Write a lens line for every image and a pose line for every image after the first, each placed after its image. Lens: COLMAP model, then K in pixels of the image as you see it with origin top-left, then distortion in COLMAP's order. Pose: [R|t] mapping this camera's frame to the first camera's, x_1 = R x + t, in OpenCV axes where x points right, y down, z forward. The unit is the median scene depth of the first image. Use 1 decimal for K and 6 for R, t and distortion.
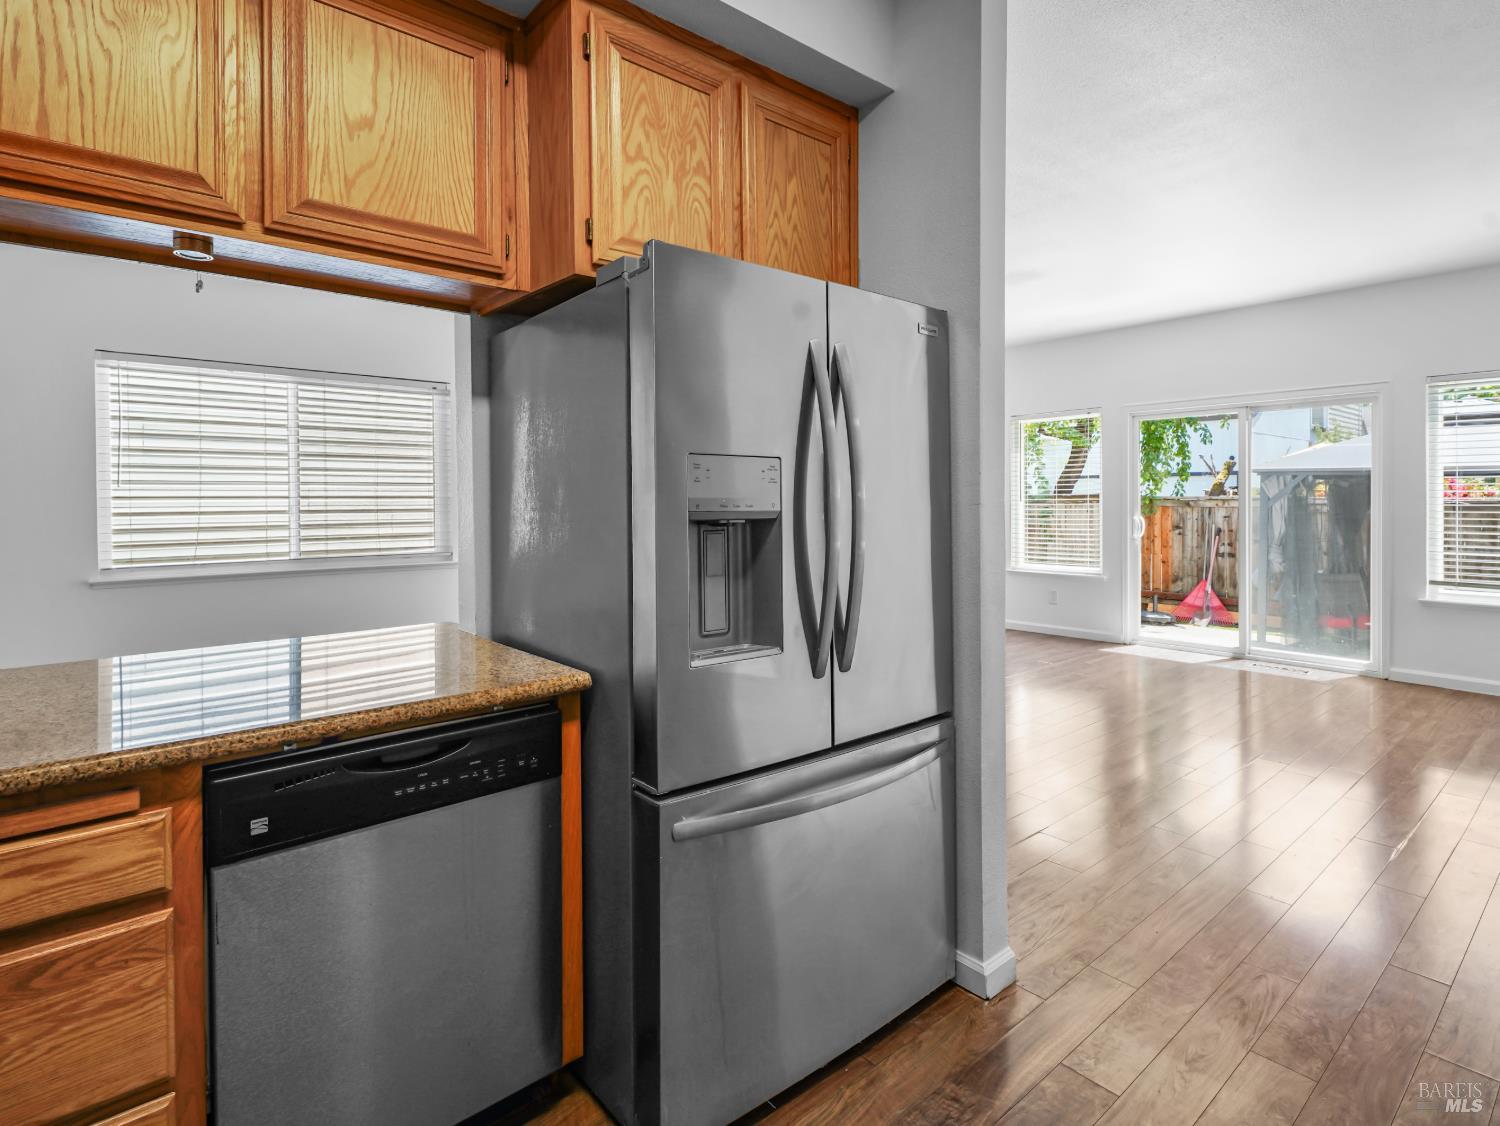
lens RADIAL K [[782.5, 0, 752.5], [0, 782.5, 498.0], [0, 0, 1]] dist [0.009654, -0.008291]
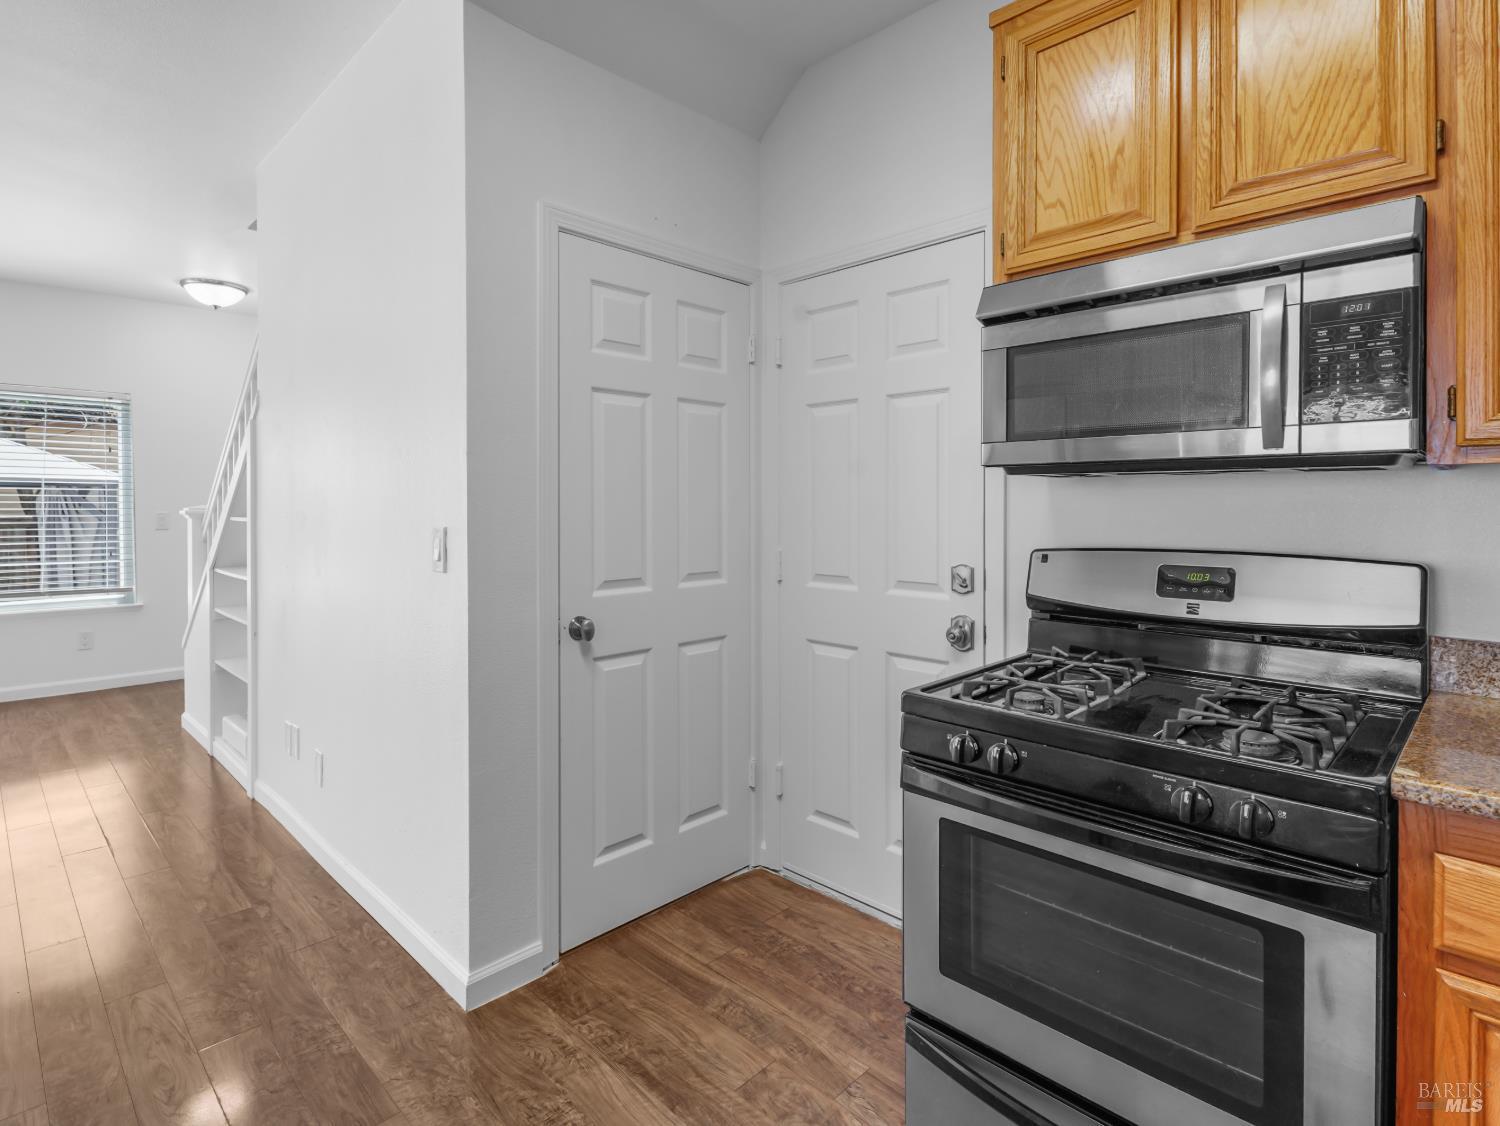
lens RADIAL K [[782.5, 0, 749.8], [0, 782.5, 520.4], [0, 0, 1]] dist [0.009654, -0.008291]
pose [[-0.075301, -0.014258, 0.997059, -0.198320], [0.003306, 0.999889, 0.014548, 0.003085], [-0.997155, 0.004392, -0.075246, 0.172645]]
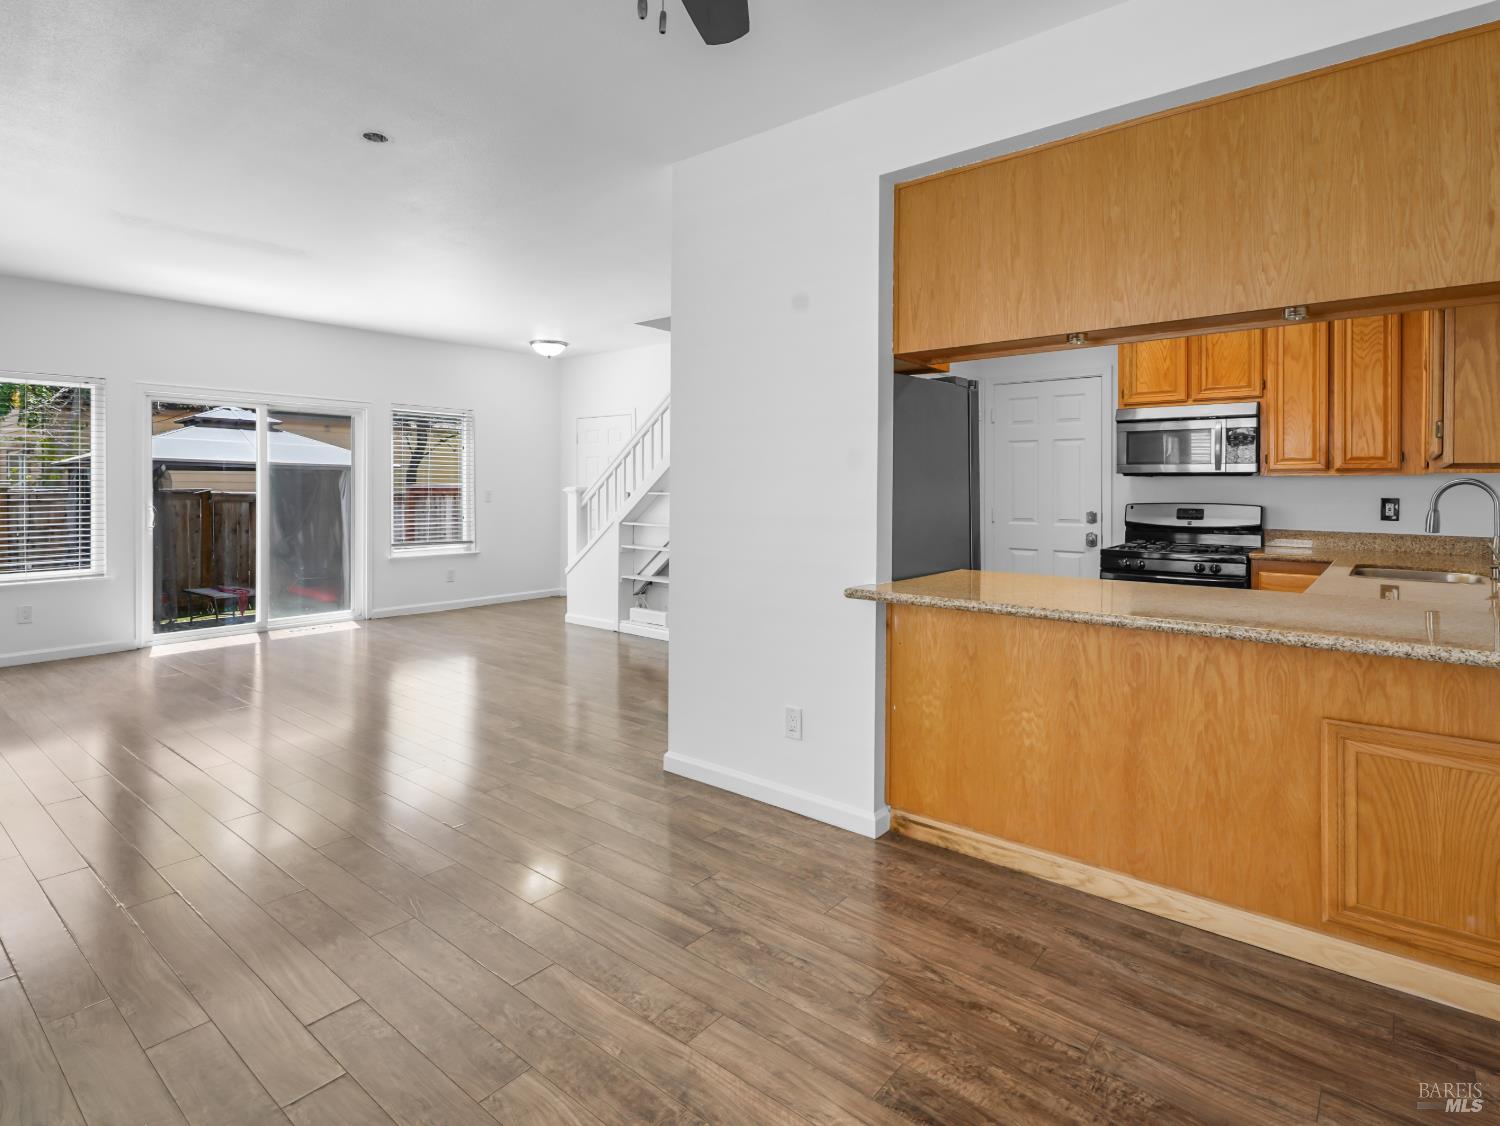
lens RADIAL K [[782.5, 0, 750.3], [0, 782.5, 495.4], [0, 0, 1]] dist [0.009654, -0.008291]
pose [[-0.168478, -0.005204, 0.985692, -0.401764], [-0.000183, 0.999986, 0.005249, 0.004569], [-0.985705, 0.000704, -0.168477, 0.353551]]
